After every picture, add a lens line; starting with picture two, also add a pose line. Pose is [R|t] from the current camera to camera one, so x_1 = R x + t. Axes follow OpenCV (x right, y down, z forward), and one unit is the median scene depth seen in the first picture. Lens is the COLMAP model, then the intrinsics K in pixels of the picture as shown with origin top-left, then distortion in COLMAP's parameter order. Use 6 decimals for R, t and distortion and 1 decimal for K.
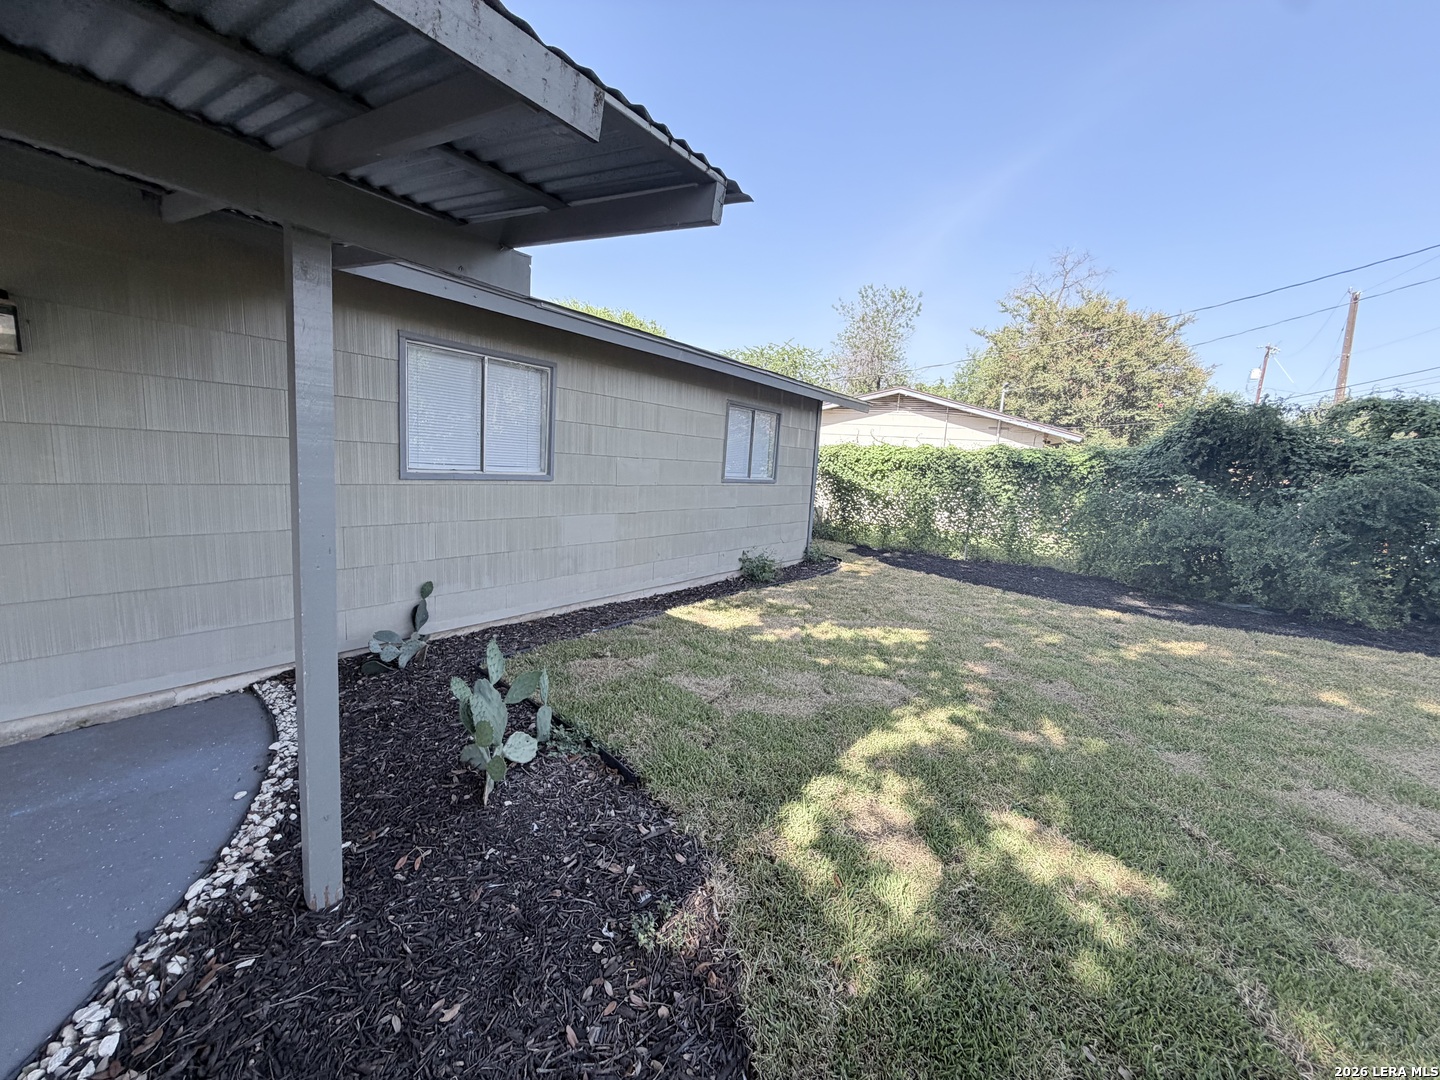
lens RADIAL K [[573.9, 0, 712.1], [0, 573.9, 541.0], [0, 0, 1]] dist [-0.001362, 0.000787]
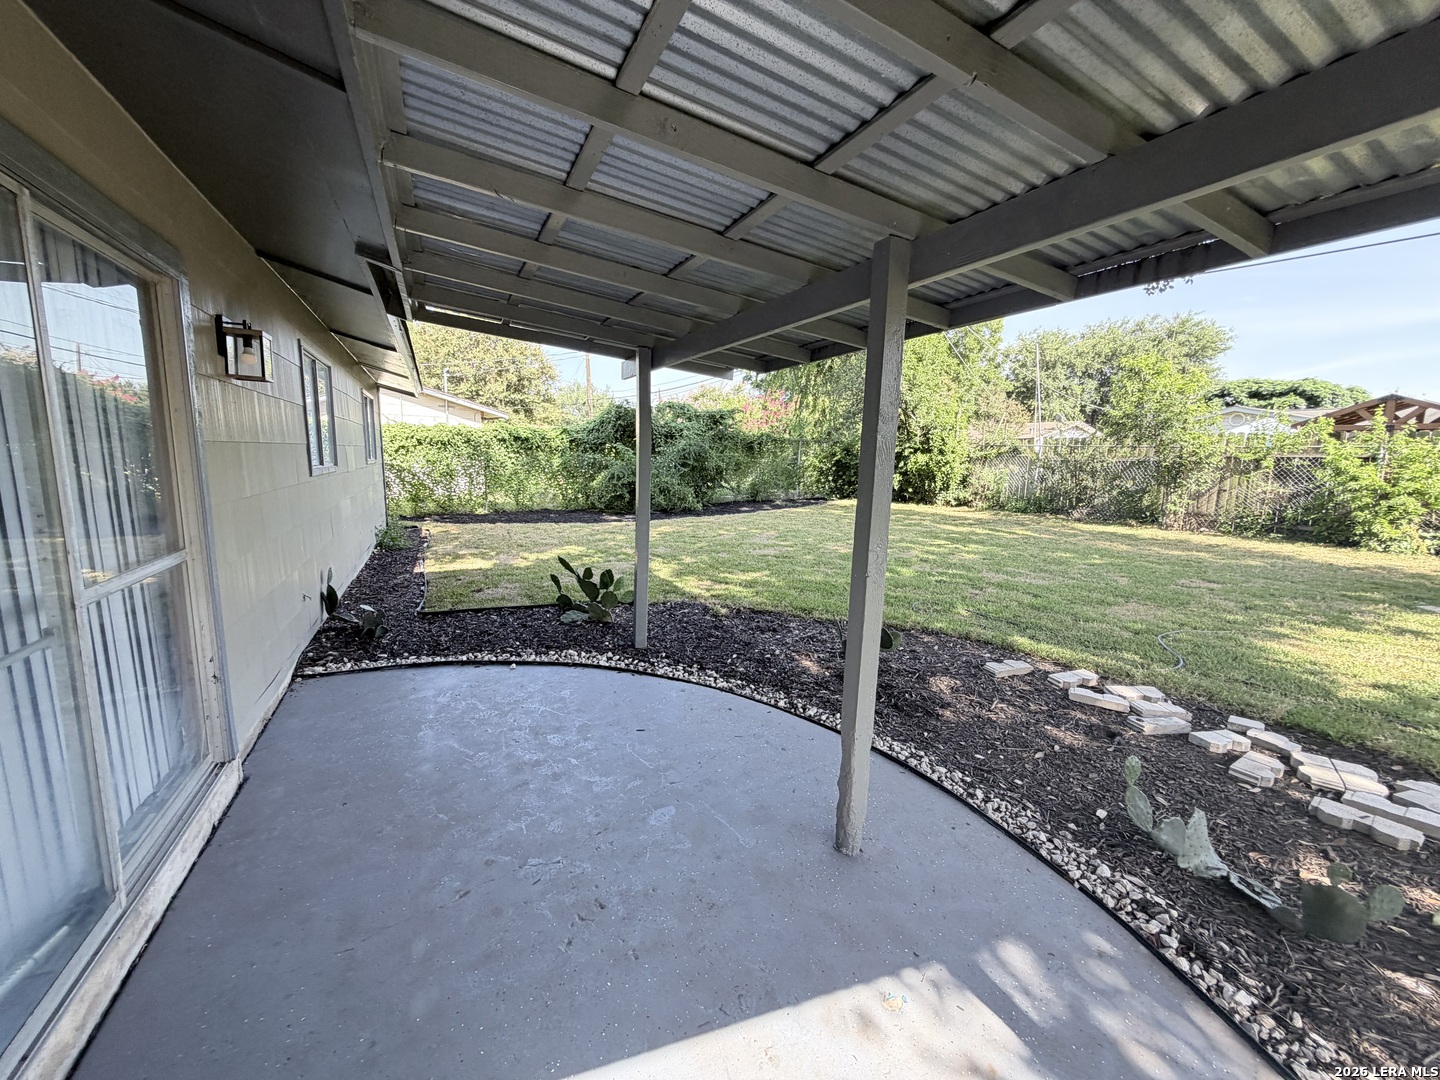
lens RADIAL K [[573.9, 0, 710.4], [0, 573.9, 539.4], [0, 0, 1]] dist [-0.001362, 0.000787]
pose [[0.477194, -0.177456, 0.860695, -1.406800], [0.130330, 0.982860, 0.130385, -0.038915], [-0.869080, 0.049956, 0.492142, -0.231767]]
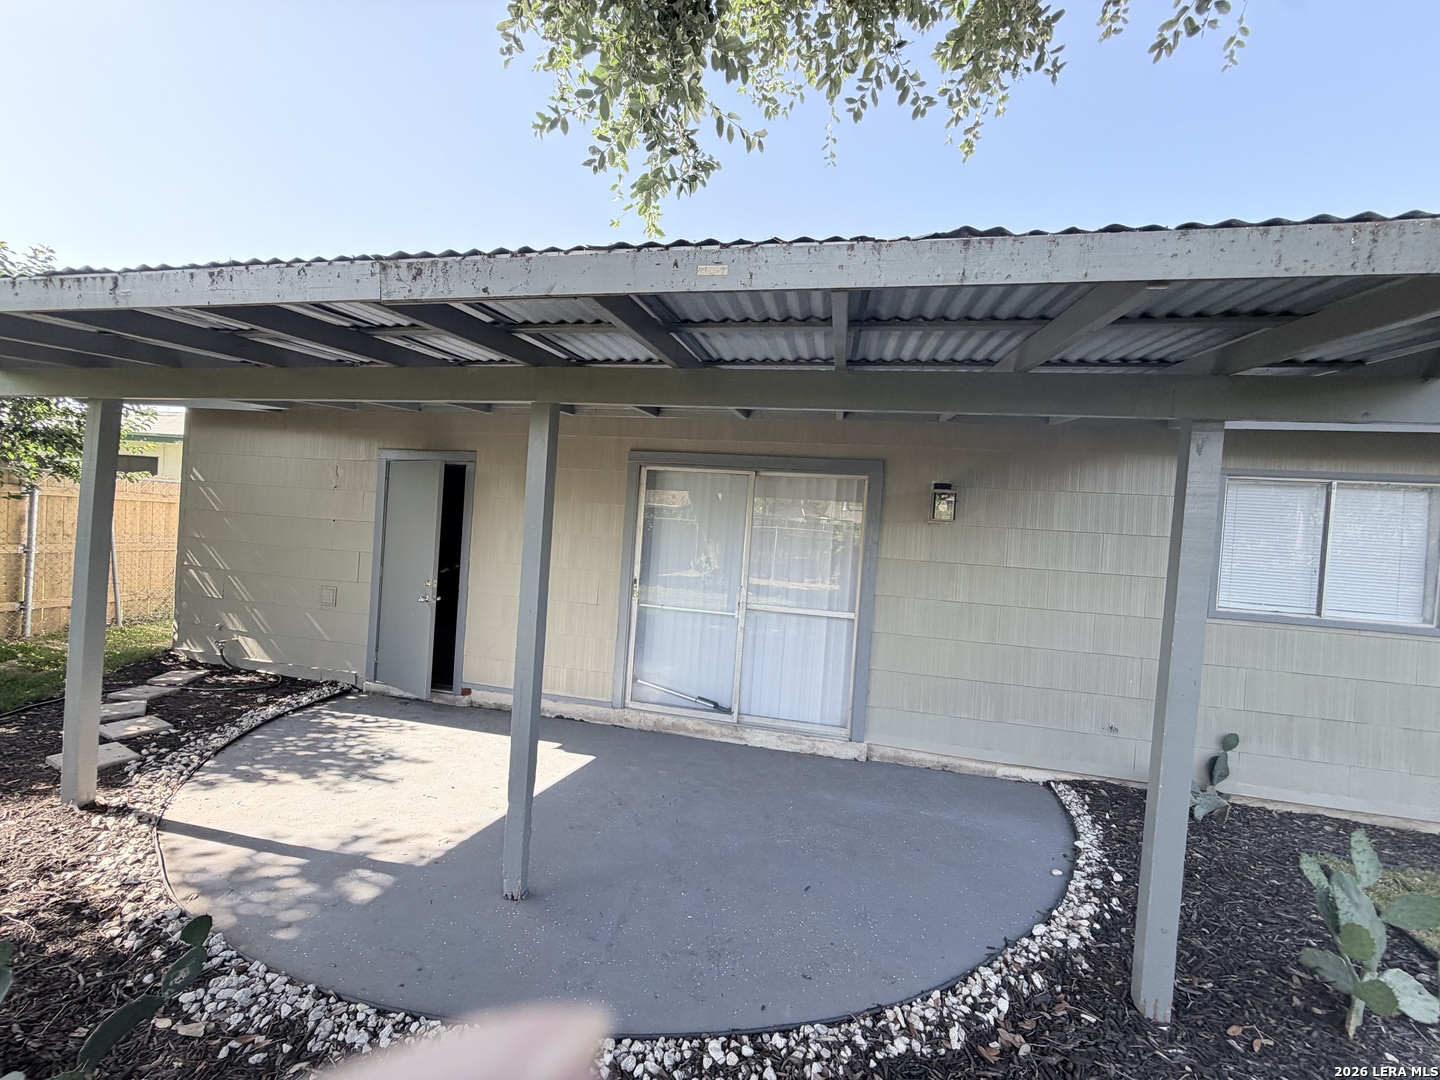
lens RADIAL K [[573.9, 0, 719.3], [0, 573.9, 542.0], [0, 0, 1]] dist [-0.001362, 0.000787]
pose [[0.417902, -0.025945, -0.908122, -0.012540], [-0.169550, 0.979803, -0.106016, 0.011696], [0.892531, 0.198276, 0.405062, -0.179668]]
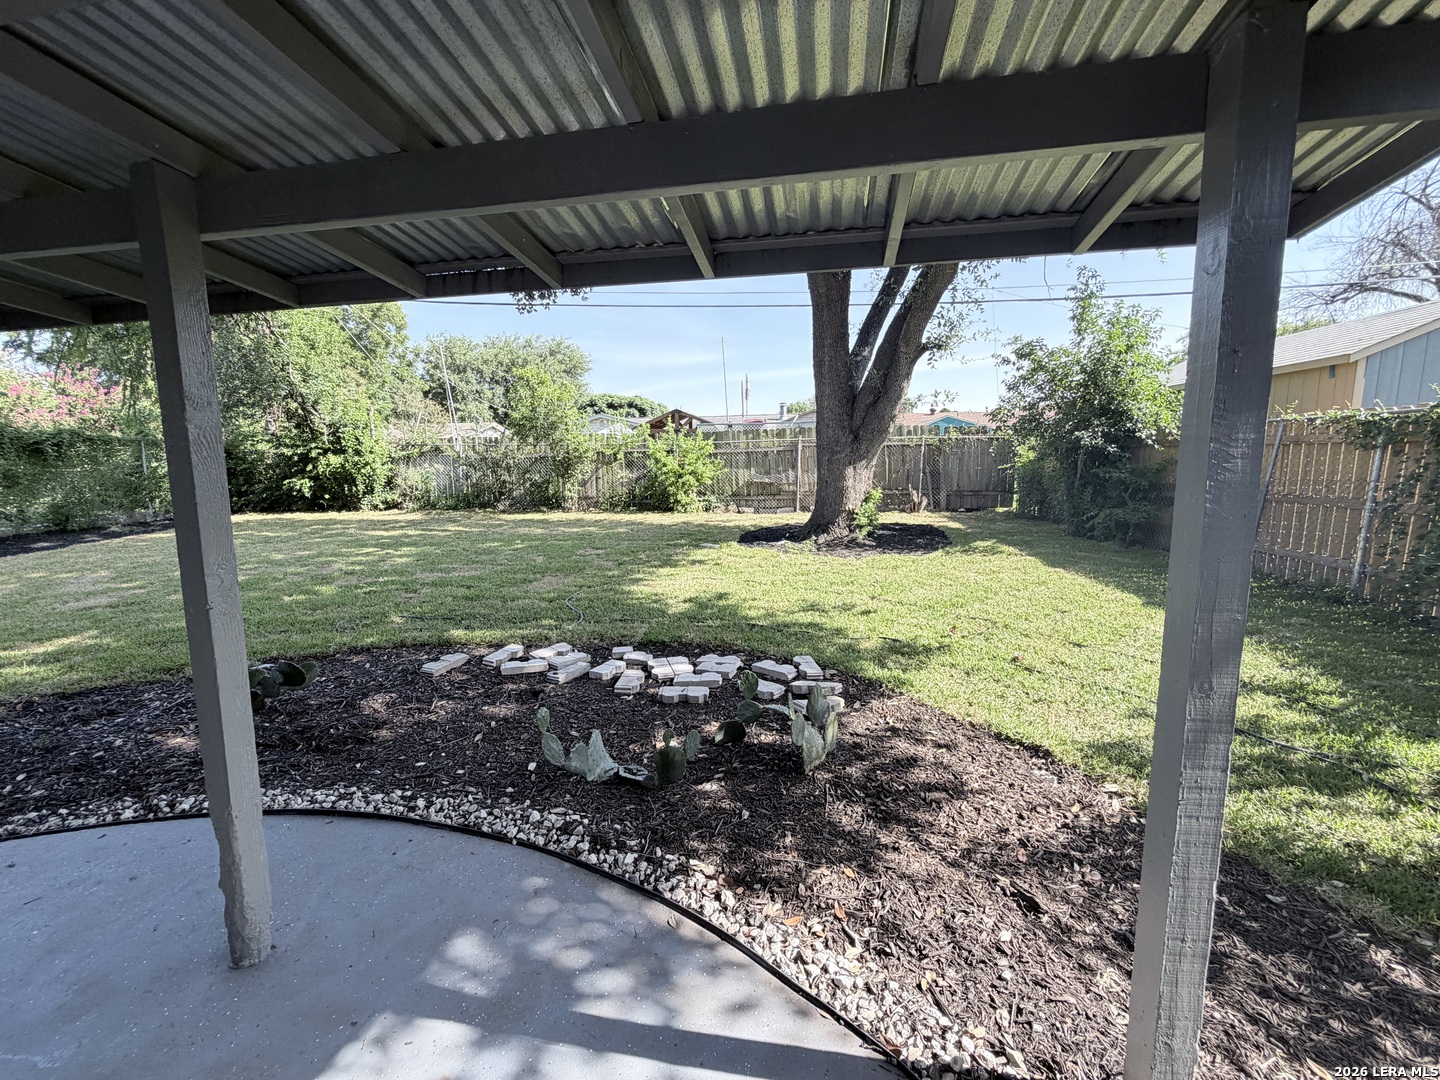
lens RADIAL K [[573.9, 0, 715.6], [0, 573.9, 539.1], [0, 0, 1]] dist [-0.001362, 0.000787]
pose [[-0.406003, -0.182246, 0.895516, -1.386962], [0.111930, 0.962619, 0.246649, -0.023013], [-0.906992, 0.200375, -0.370427, -0.287648]]
